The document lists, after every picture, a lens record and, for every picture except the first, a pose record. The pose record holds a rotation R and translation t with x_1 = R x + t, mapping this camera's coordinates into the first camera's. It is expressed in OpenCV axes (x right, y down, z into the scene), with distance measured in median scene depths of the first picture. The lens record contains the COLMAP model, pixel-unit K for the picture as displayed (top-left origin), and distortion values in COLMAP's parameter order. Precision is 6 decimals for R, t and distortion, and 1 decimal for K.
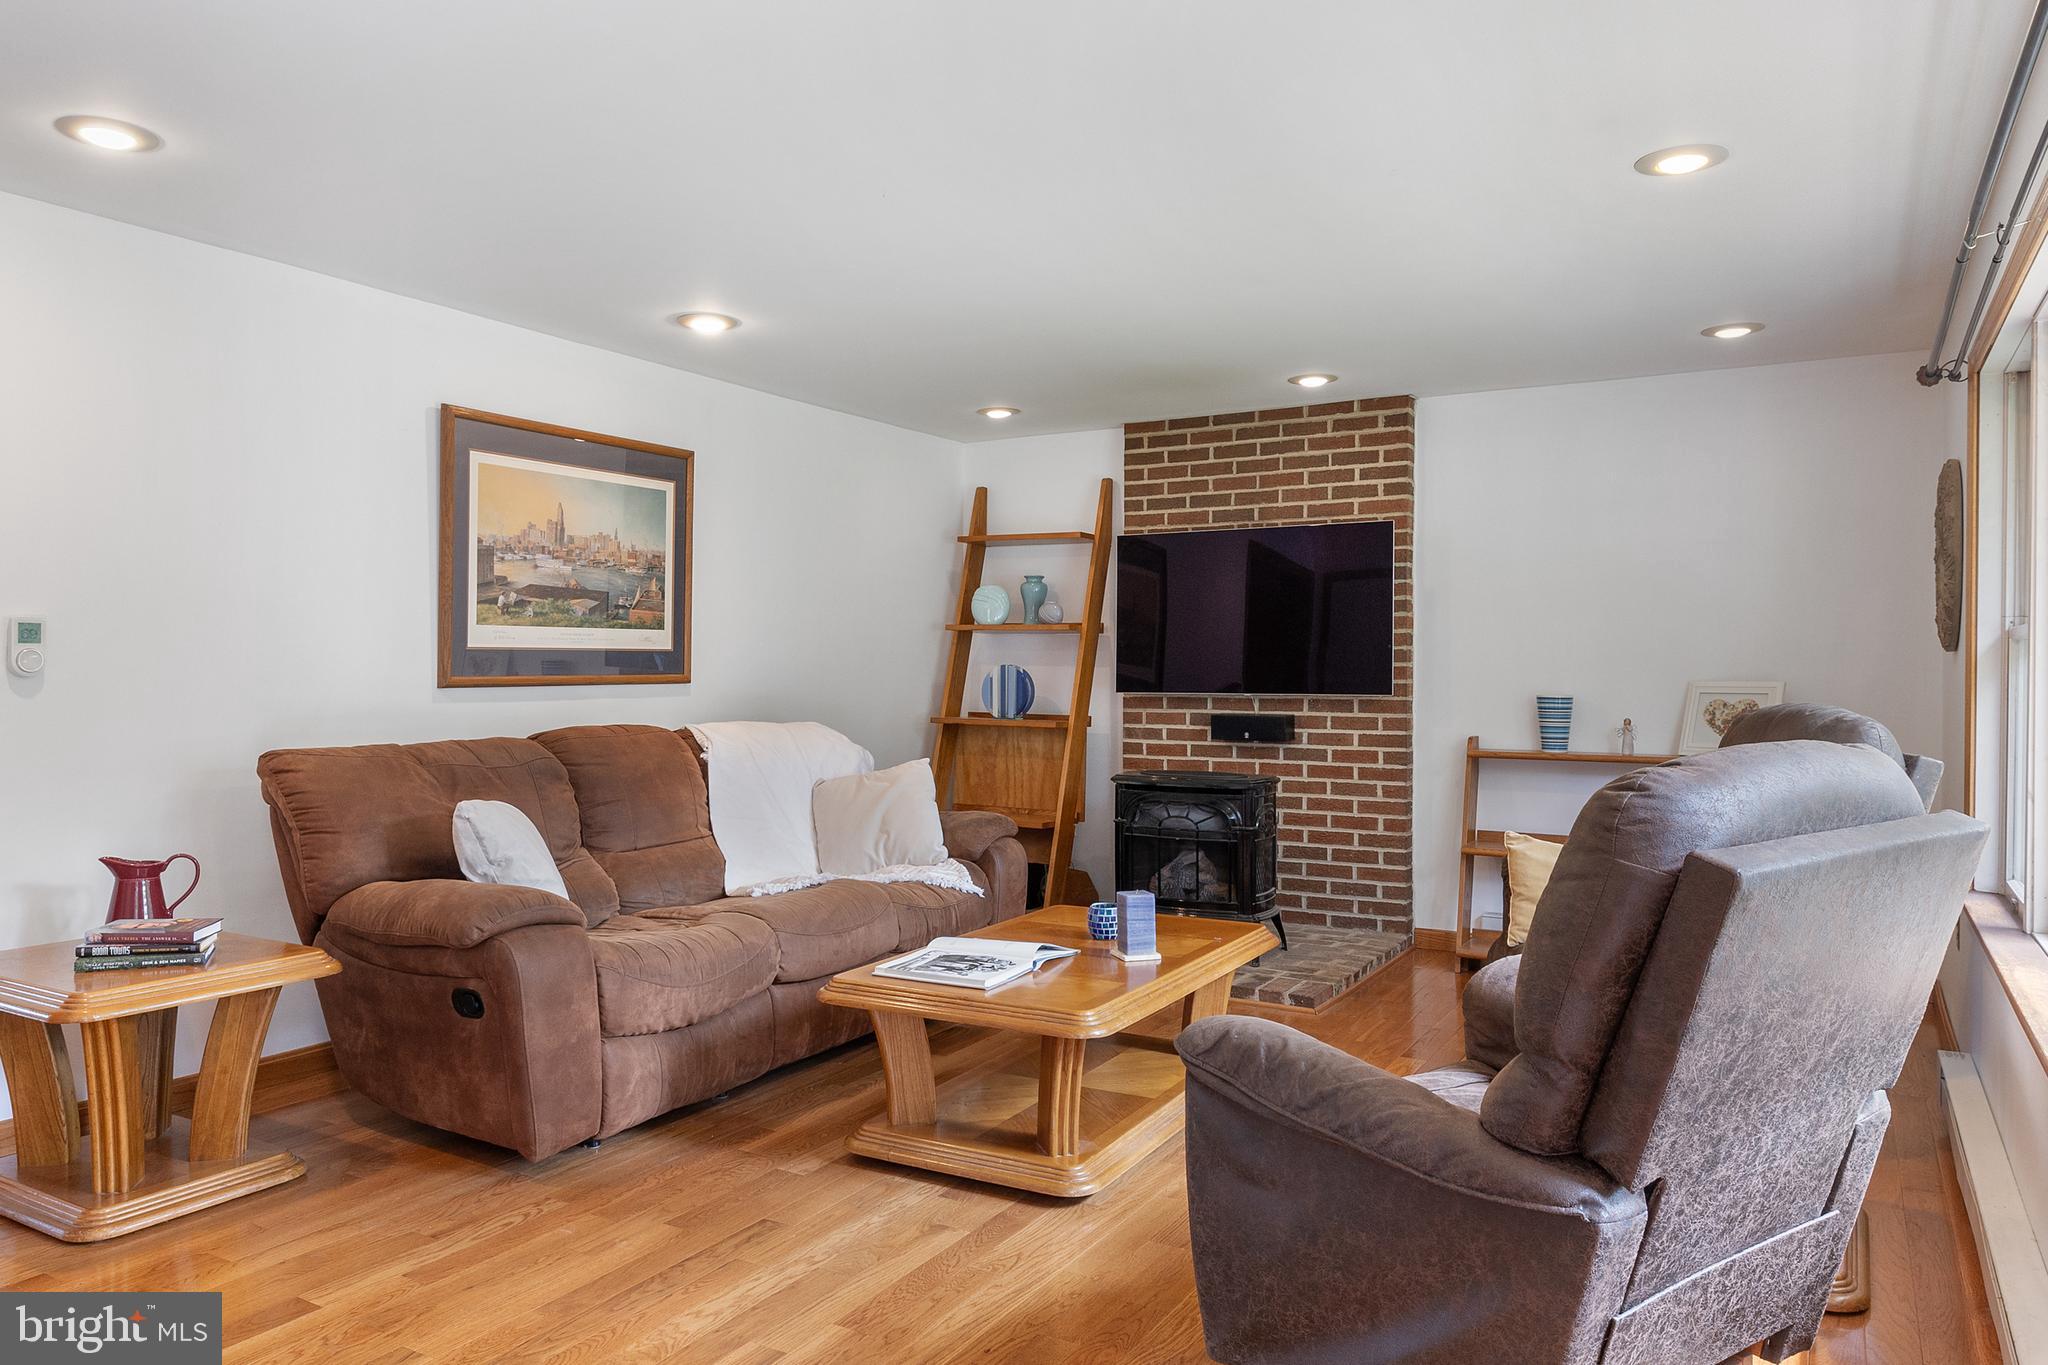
lens RADIAL K [[1355.7, 0, 970.2], [0, 1355.7, 689.1], [0, 0, 1]] dist [0.076768, -0.079119]
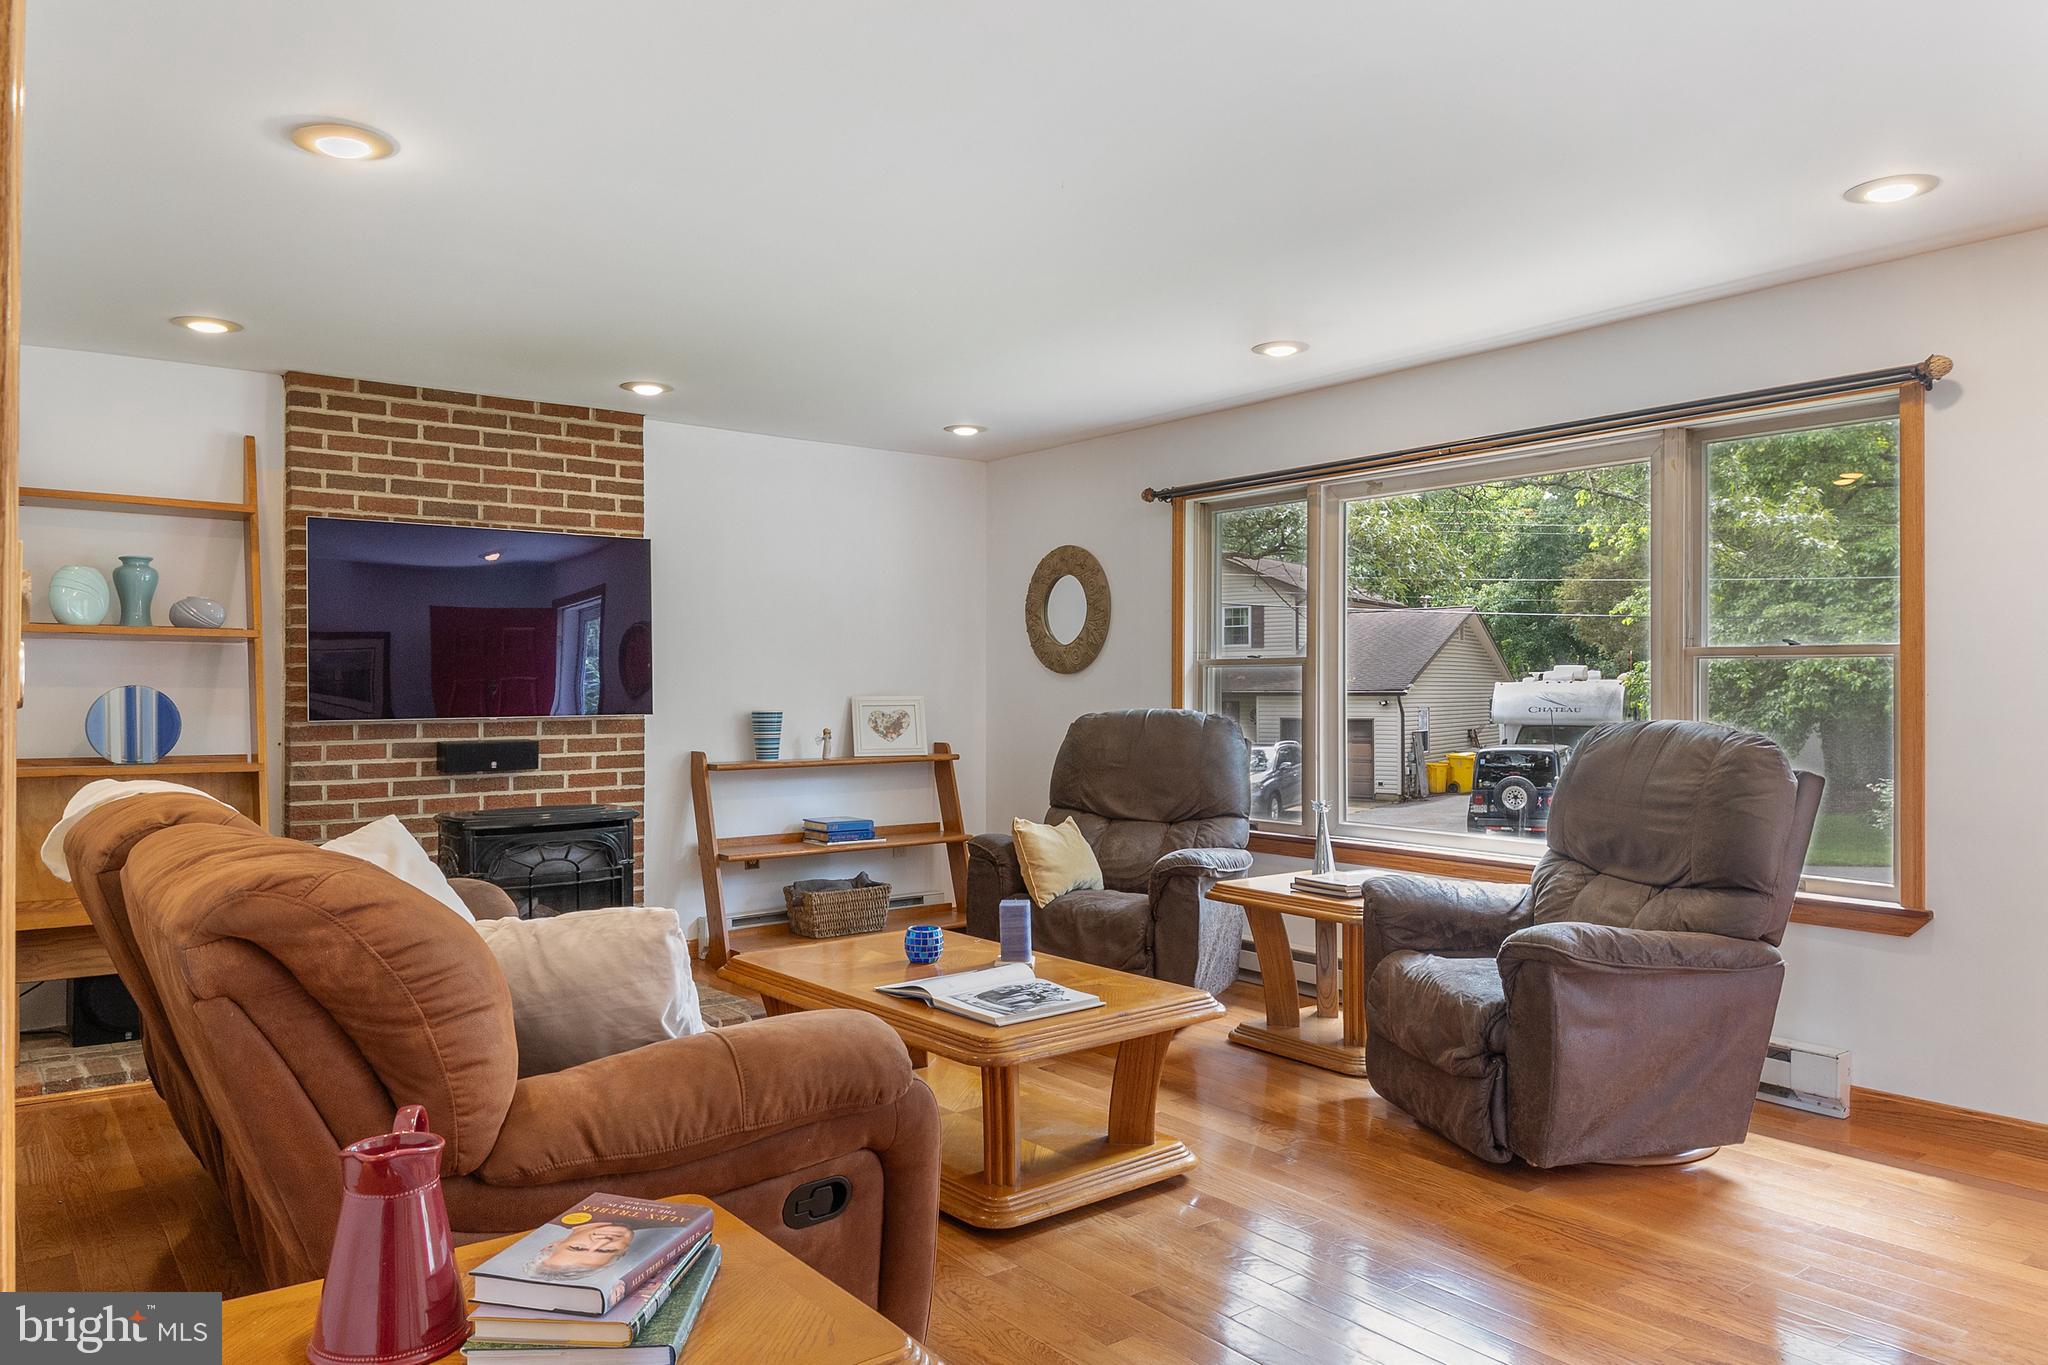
lens RADIAL K [[1420.4, 0, 988.3], [0, 1420.4, 690.0], [0, 0, 1]] dist [0.071599, -0.128714]
pose [[0.364664, -0.007336, 0.931110, -0.556495], [0.019630, 0.999807, 0.000189, -0.008369], [-0.930932, 0.018209, 0.364738, 0.382277]]
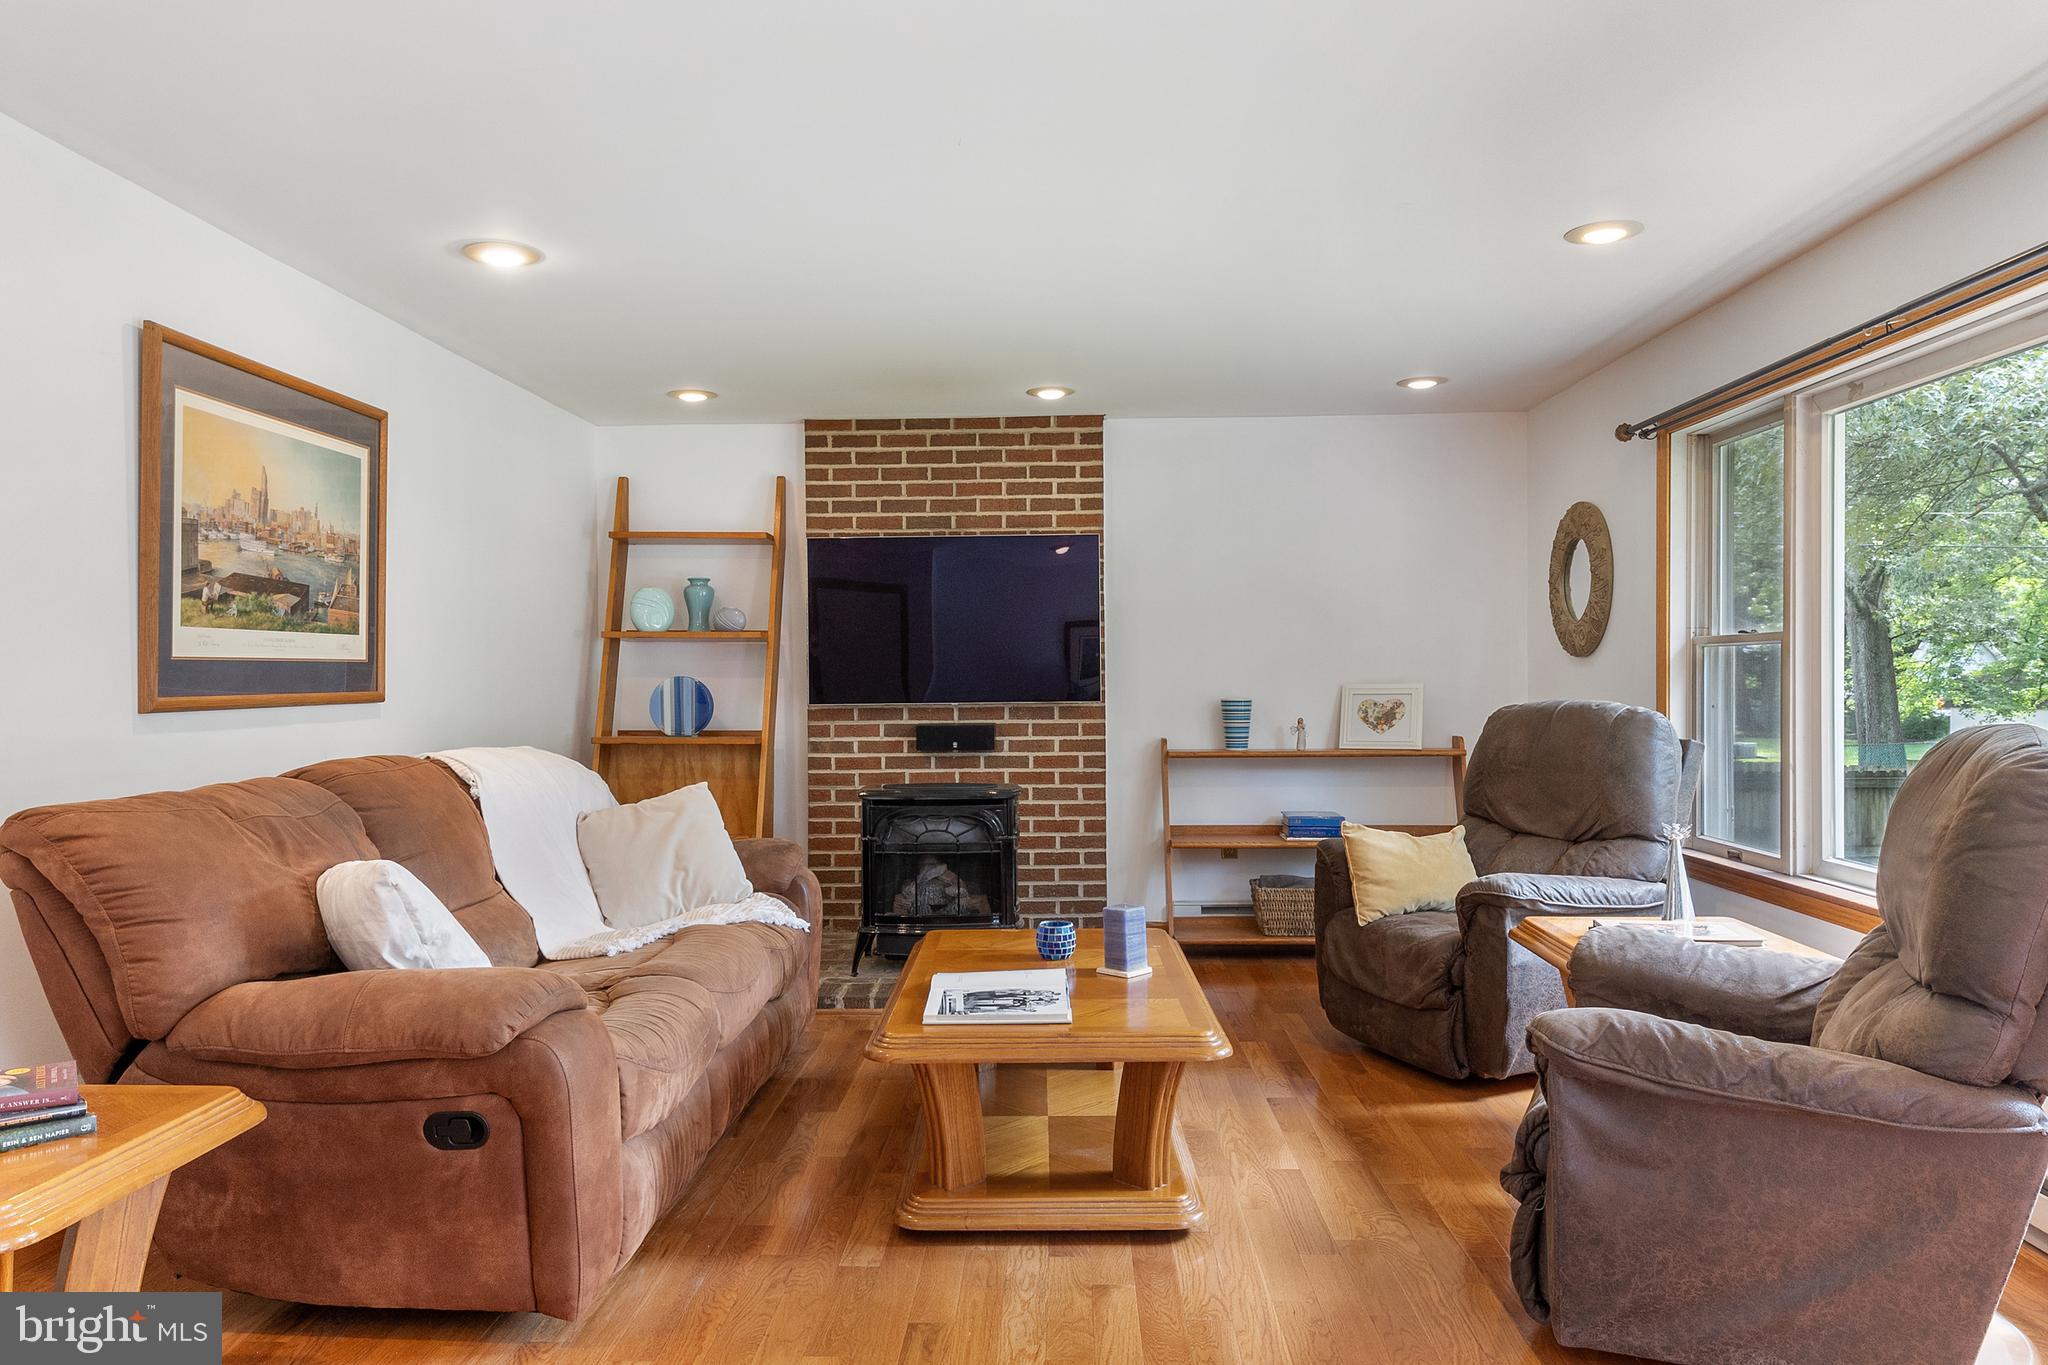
lens RADIAL K [[1382.5, 0, 967.4], [0, 1382.5, 700.0], [0, 0, 1]] dist [0.069084, -0.074497]
pose [[0.882386, -0.017673, 0.470194, -0.271676], [0.018460, 0.999825, 0.002939, -0.001626], [-0.470164, 0.006086, 0.882558, 0.110789]]
